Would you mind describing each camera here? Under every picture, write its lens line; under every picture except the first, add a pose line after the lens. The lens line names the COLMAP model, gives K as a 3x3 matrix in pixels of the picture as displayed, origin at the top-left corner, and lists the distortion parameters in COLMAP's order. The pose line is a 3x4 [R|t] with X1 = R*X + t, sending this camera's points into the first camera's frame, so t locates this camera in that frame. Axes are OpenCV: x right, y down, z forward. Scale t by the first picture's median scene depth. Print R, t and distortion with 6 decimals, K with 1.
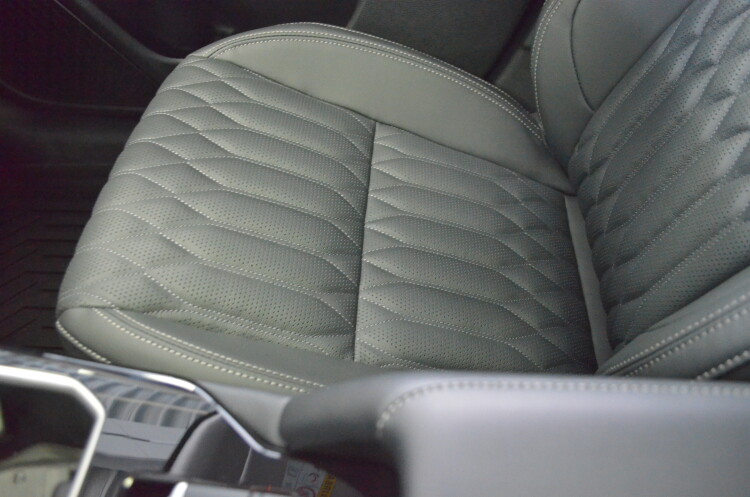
lens RADIAL K [[578.7, 0, 375.0], [0, 578.7, 248.5], [0, 0, 1]] dist [-0.086928, 0.013574]
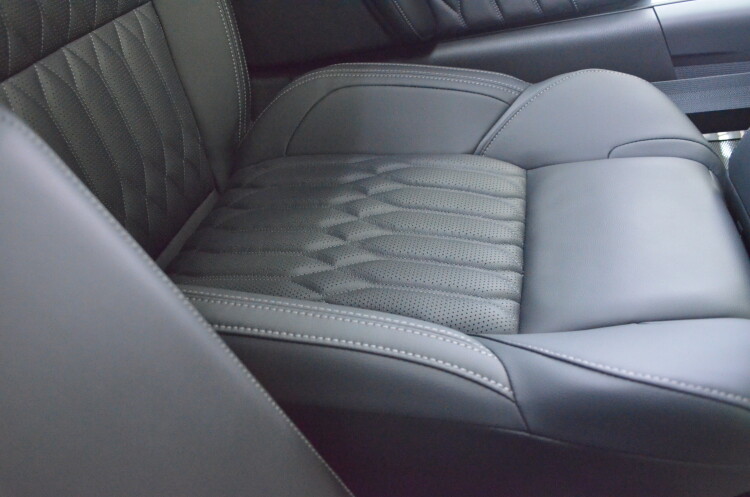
lens RADIAL K [[578.7, 0, 375.0], [0, 578.7, 248.5], [0, 0, 1]] dist [-0.086928, 0.013574]
pose [[0.520265, 0.698642, 0.491145, 0.035738], [-0.681496, 0.686236, -0.254252, 0.083129], [-0.514672, -0.202435, 0.833146, -0.157061]]
